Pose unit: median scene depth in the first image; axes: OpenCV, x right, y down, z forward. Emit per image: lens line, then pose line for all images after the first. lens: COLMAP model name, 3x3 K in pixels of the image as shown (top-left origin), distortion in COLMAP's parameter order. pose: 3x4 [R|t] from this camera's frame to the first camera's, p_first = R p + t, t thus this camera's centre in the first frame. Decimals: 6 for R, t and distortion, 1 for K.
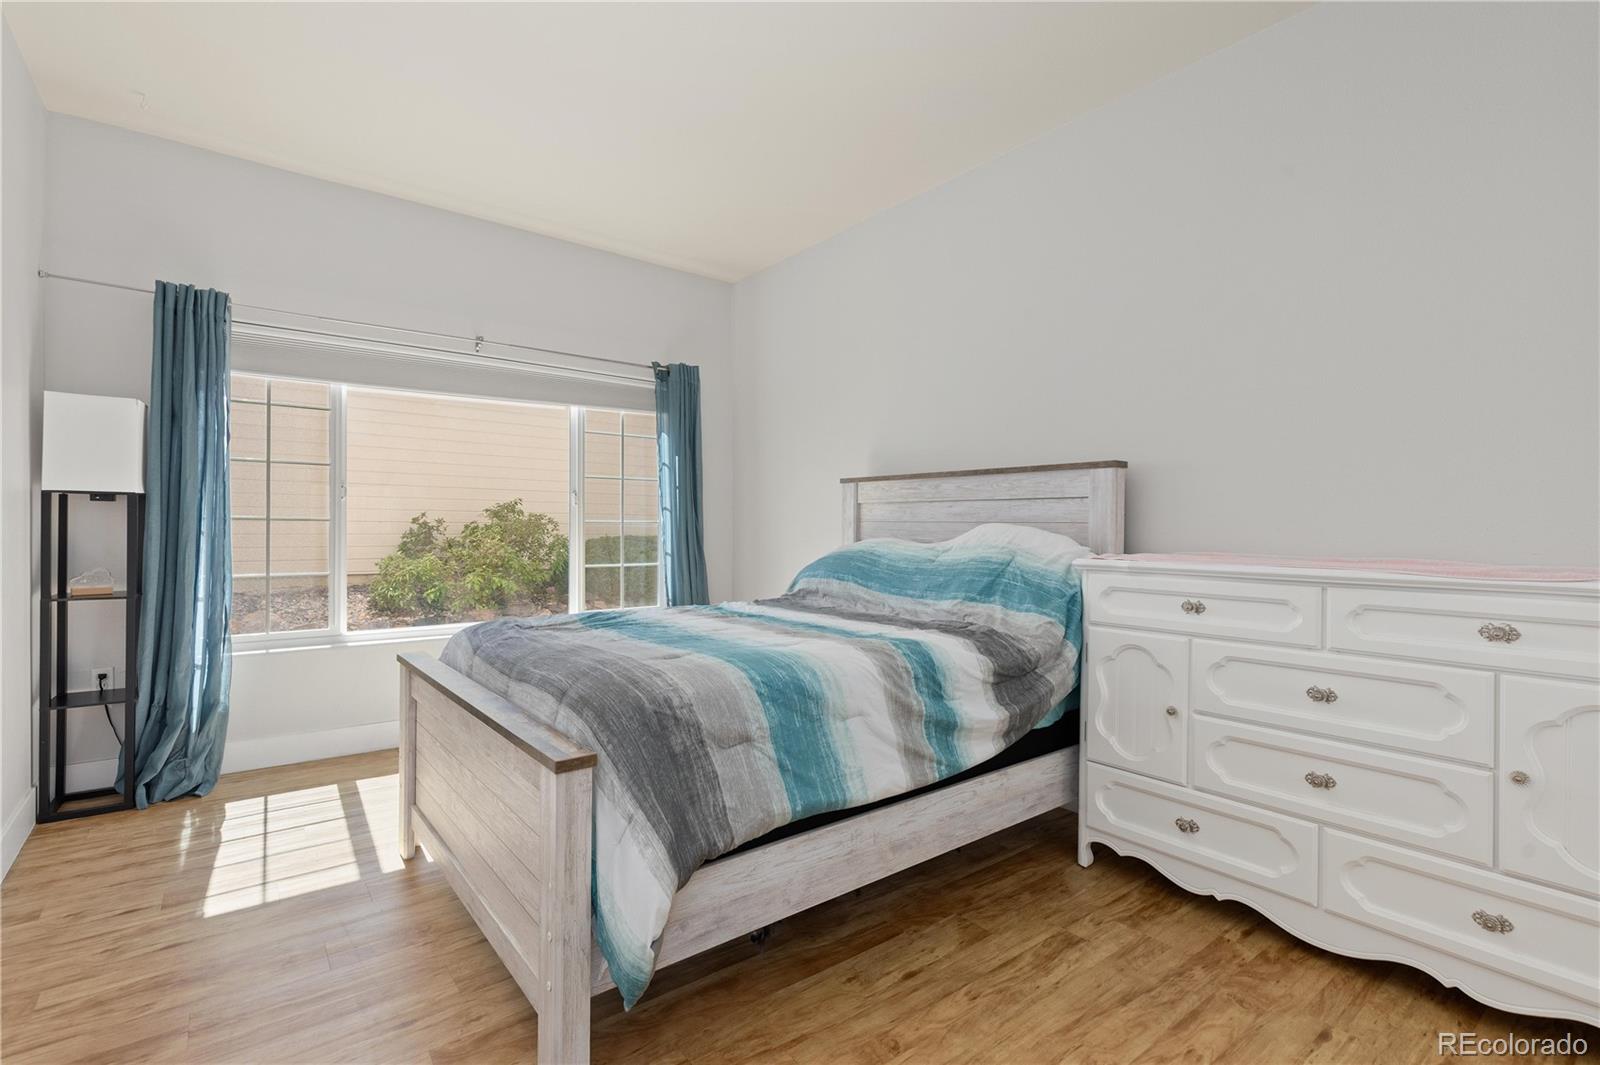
lens RADIAL K [[736.6, 0, 803.3], [0, 736.6, 534.2], [0, 0, 1]] dist [0.019085, 0.000235]
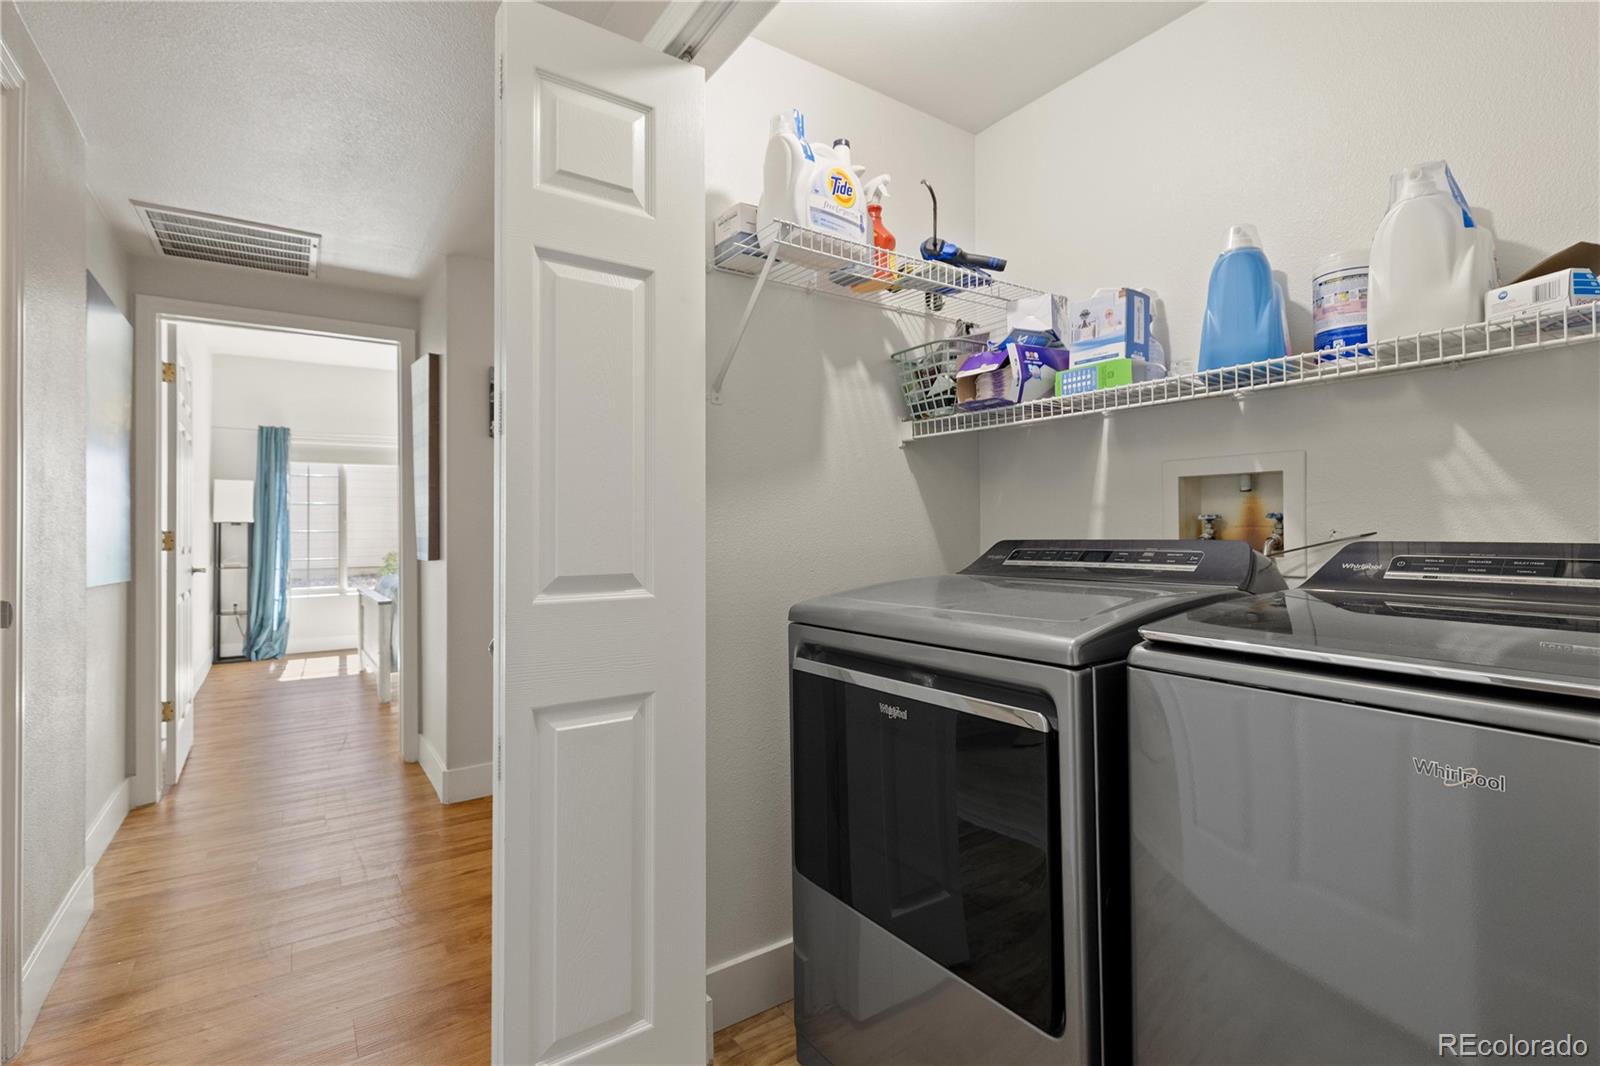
lens RADIAL K [[736.6, 0, 795.5], [0, 736.6, 525.1], [0, 0, 1]] dist [0.019085, 0.000235]
pose [[0.997252, -0.014753, -0.072598, 0.886905], [0.013810, 0.999814, -0.013480, 0.006739], [0.072783, 0.012440, 0.997270, -1.089676]]
